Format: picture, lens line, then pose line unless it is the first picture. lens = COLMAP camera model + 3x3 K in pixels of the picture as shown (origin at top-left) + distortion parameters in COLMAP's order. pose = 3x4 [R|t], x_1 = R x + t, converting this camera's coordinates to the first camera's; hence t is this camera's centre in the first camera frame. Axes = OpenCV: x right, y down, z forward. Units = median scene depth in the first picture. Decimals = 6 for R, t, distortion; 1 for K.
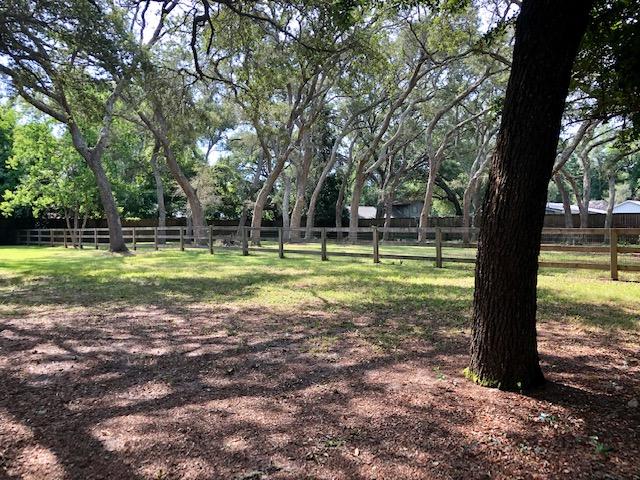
lens RADIAL K [[532.1, 0, 320.0], [0, 532.1, 240.0], [0, 0, 1]] dist [0.066330, -0.068881]
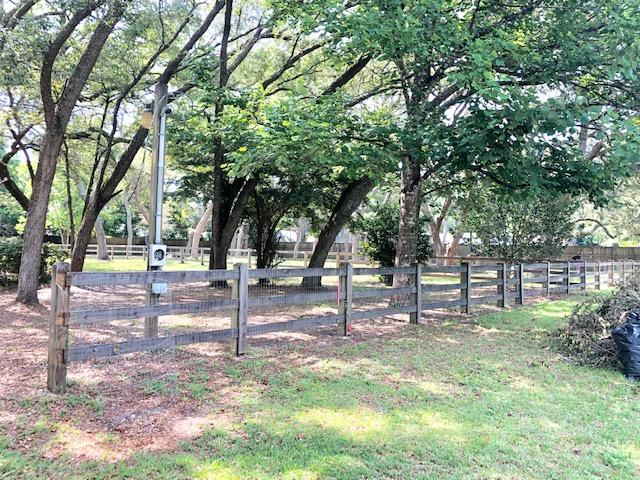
lens RADIAL K [[532.1, 0, 320.0], [0, 532.1, 240.0], [0, 0, 1]] dist [0.066330, -0.068881]
pose [[0.997545, 0.031719, 0.062434, 0.137062], [-0.029467, 0.998893, -0.036666, 0.000767], [-0.063528, 0.034736, 0.997375, -0.524147]]
